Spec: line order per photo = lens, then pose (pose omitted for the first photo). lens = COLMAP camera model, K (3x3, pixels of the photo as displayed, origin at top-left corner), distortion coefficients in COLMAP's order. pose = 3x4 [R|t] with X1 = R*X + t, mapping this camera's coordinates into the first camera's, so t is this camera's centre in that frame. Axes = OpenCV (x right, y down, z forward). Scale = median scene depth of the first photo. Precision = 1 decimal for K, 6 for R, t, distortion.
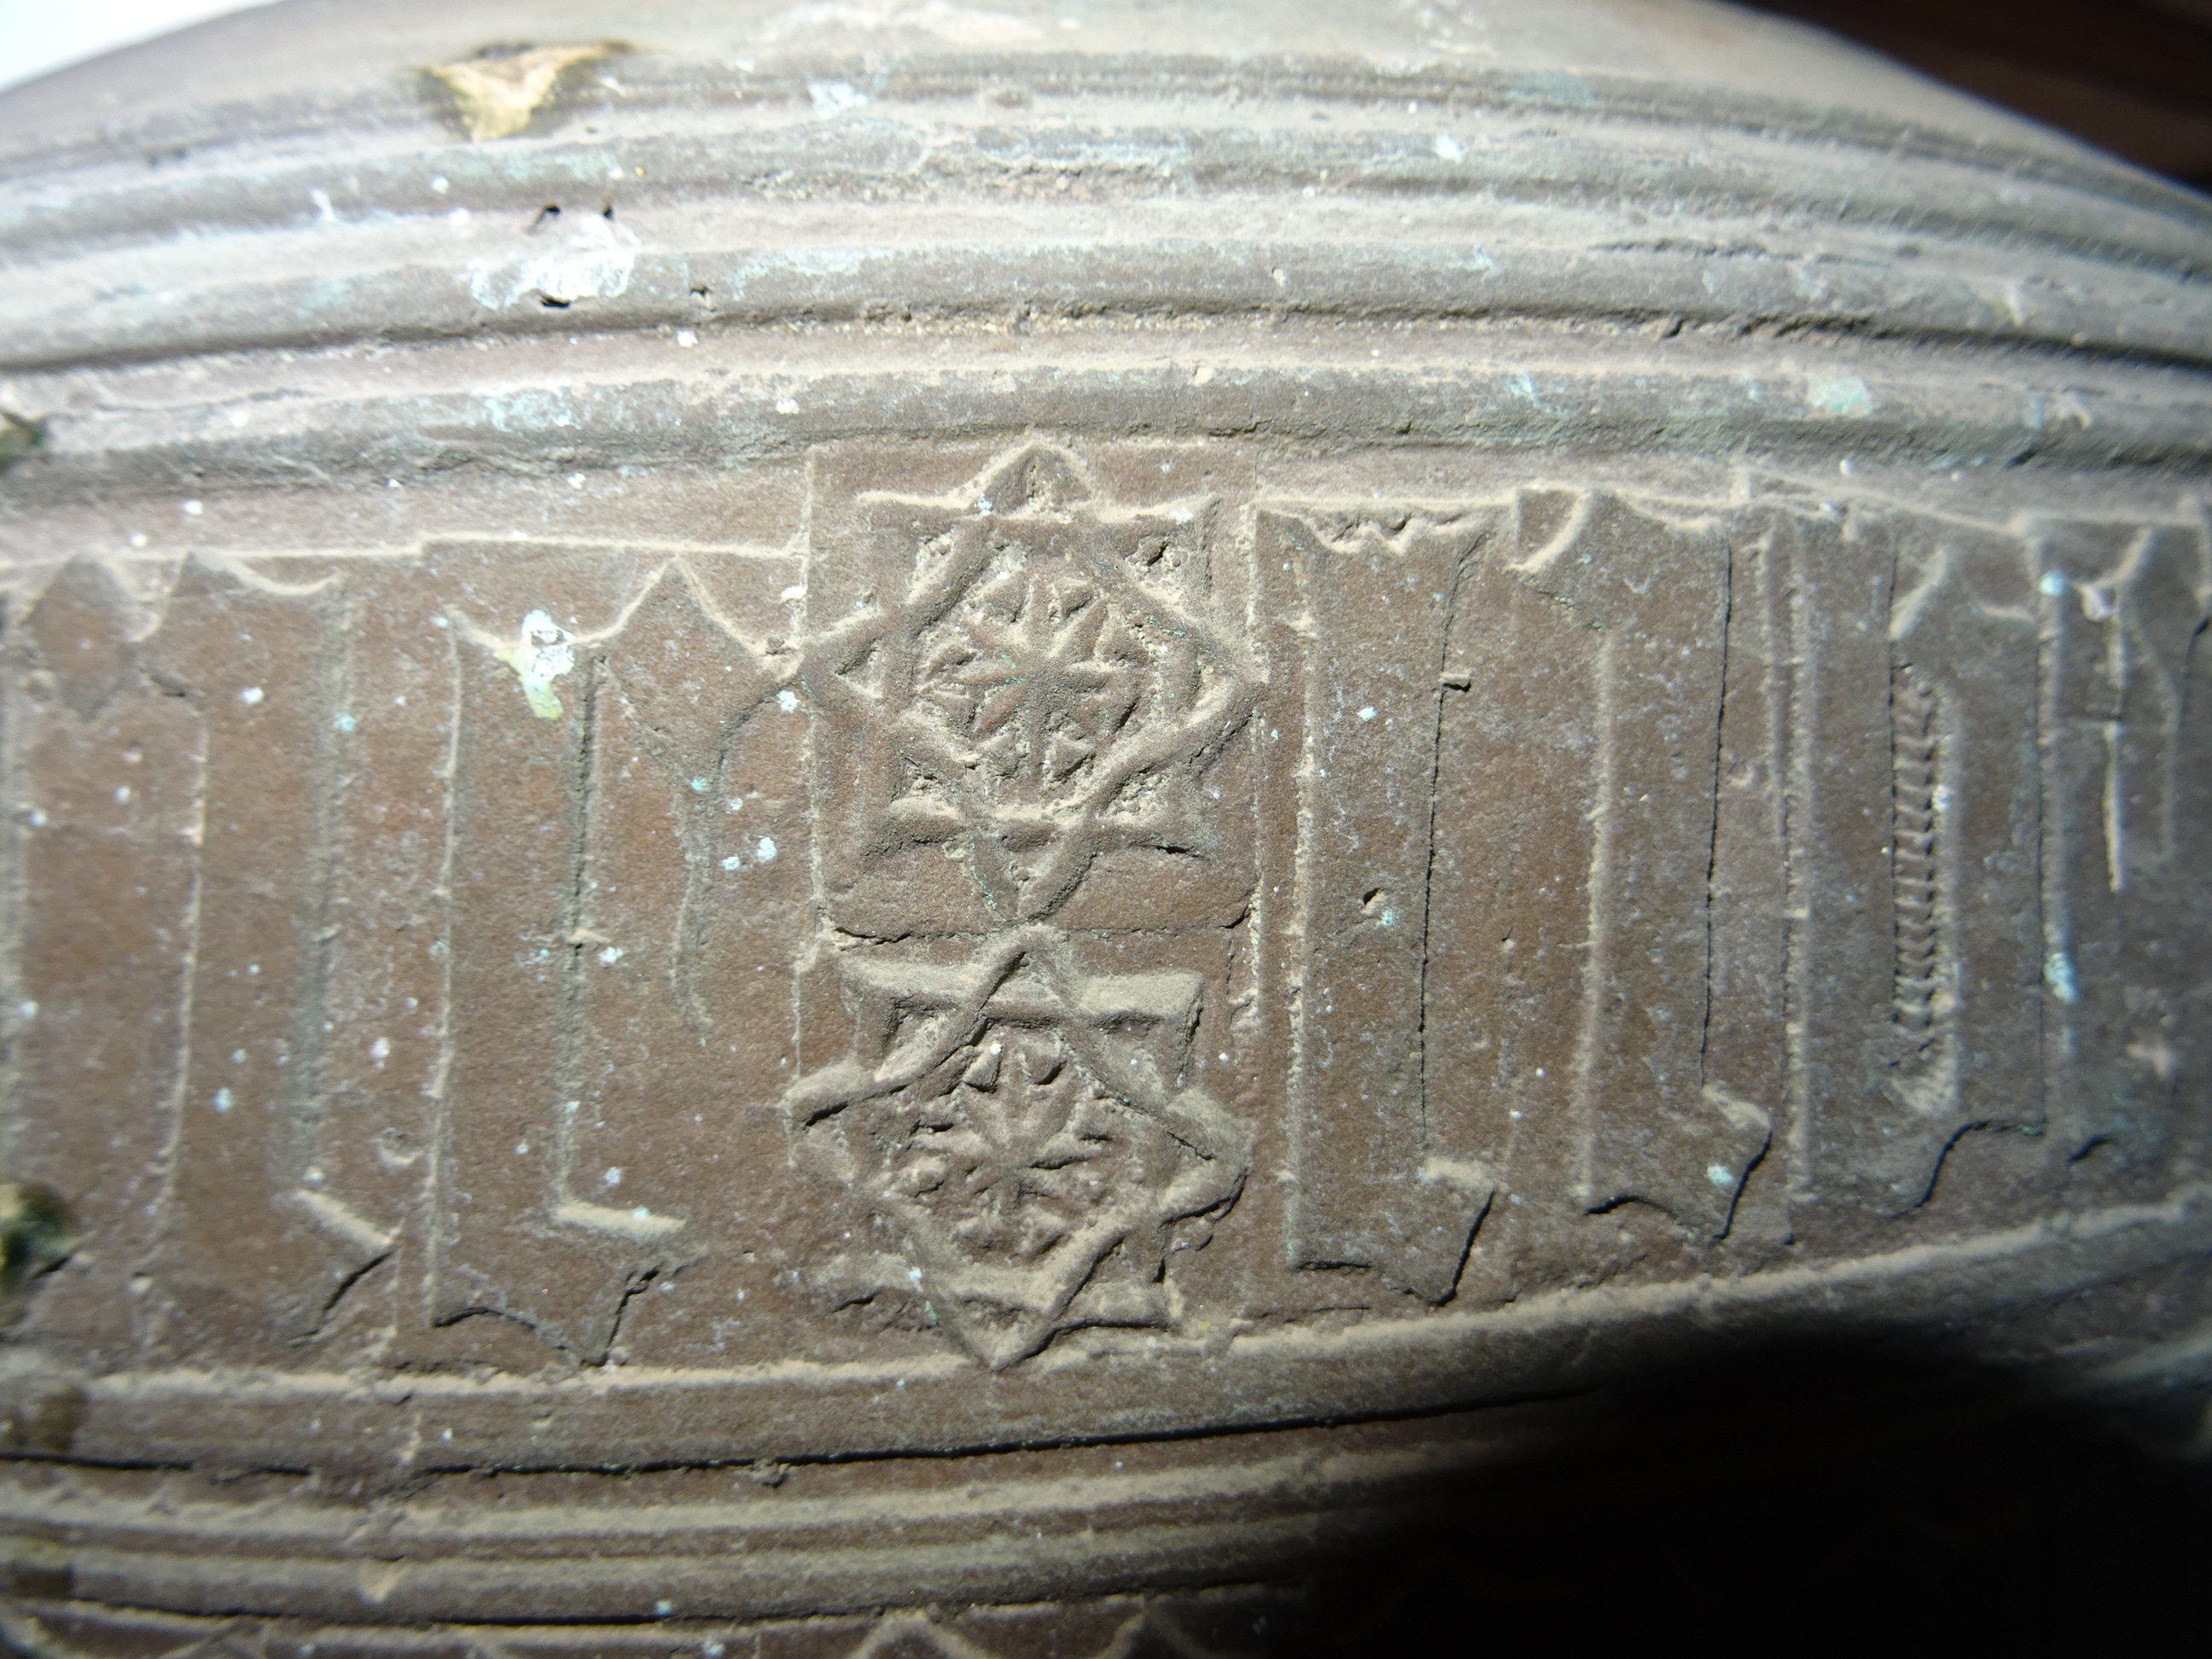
lens RADIAL K [[1599.2, 0, 1107.3], [0, 1599.2, 826.4], [0, 0, 1]] dist [0.001738, -0.017917]
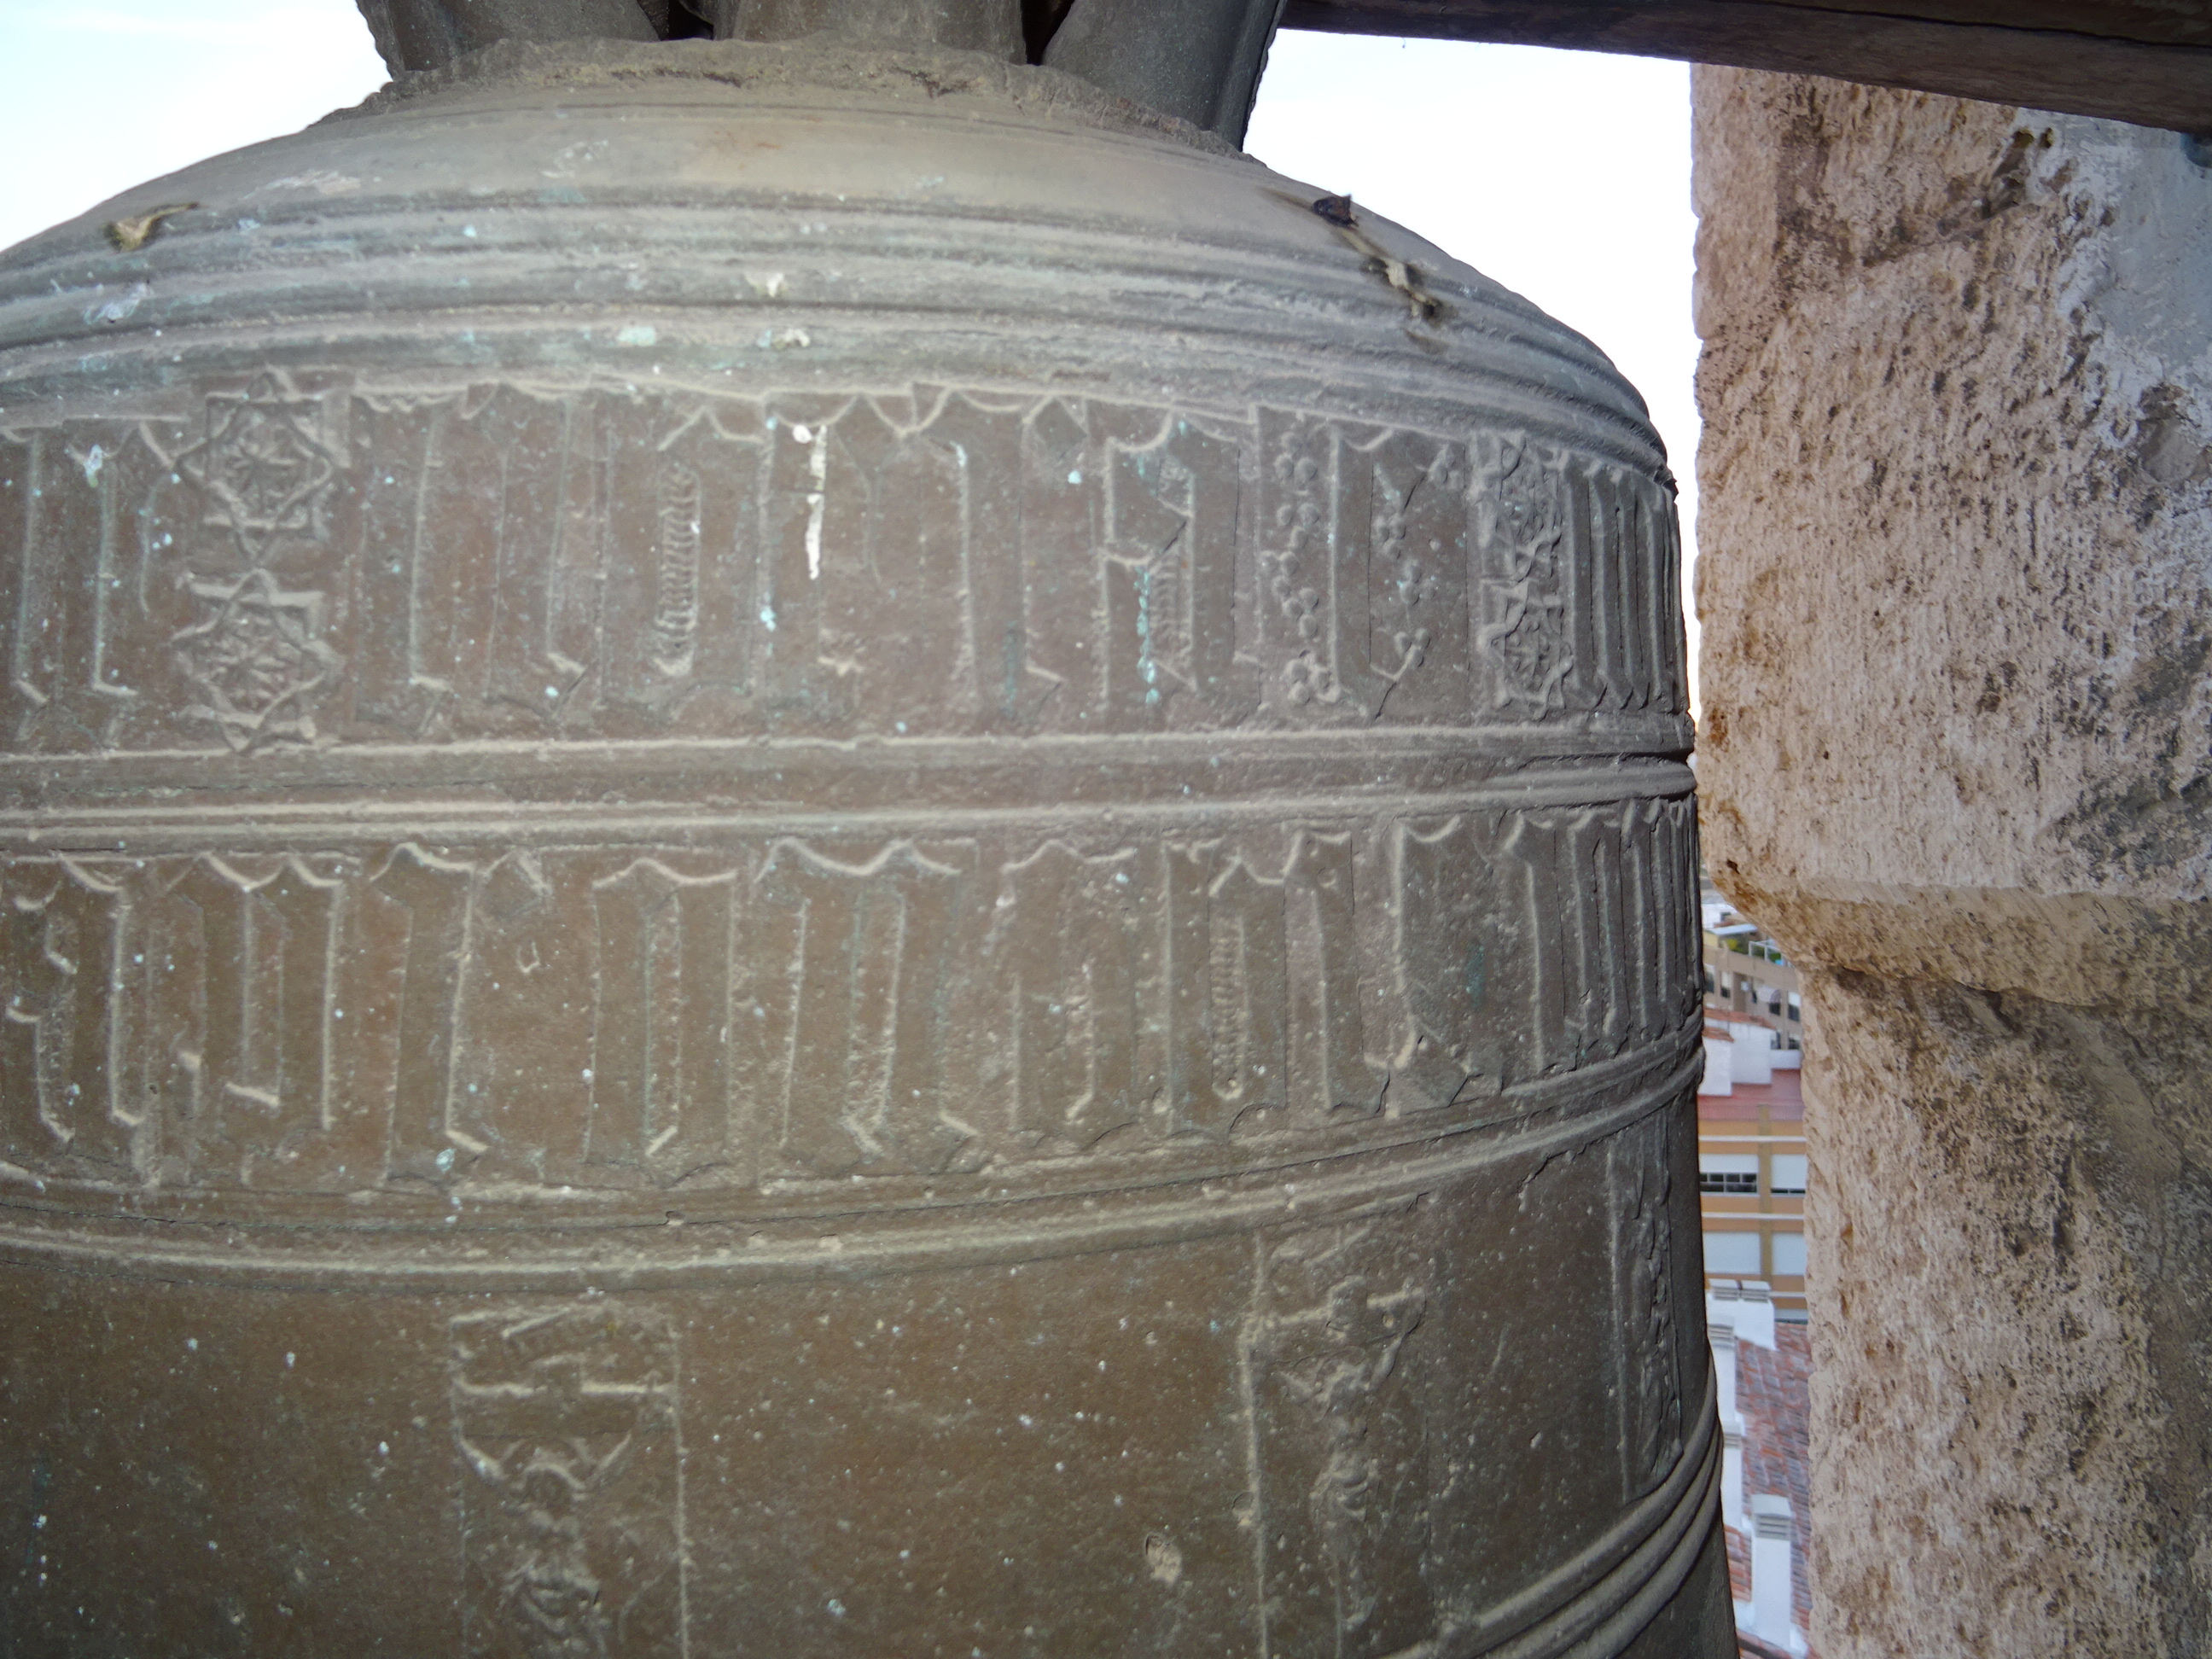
lens RADIAL K [[1599.2, 0, 1105.2], [0, 1599.2, 830.3], [0, 0, 1]] dist [0.001738, -0.017917]
pose [[0.967893, 0.033497, -0.249121, 1.779238], [-0.032902, 0.999437, 0.006554, 0.391562], [0.249200, 0.001853, 0.968450, -0.998828]]
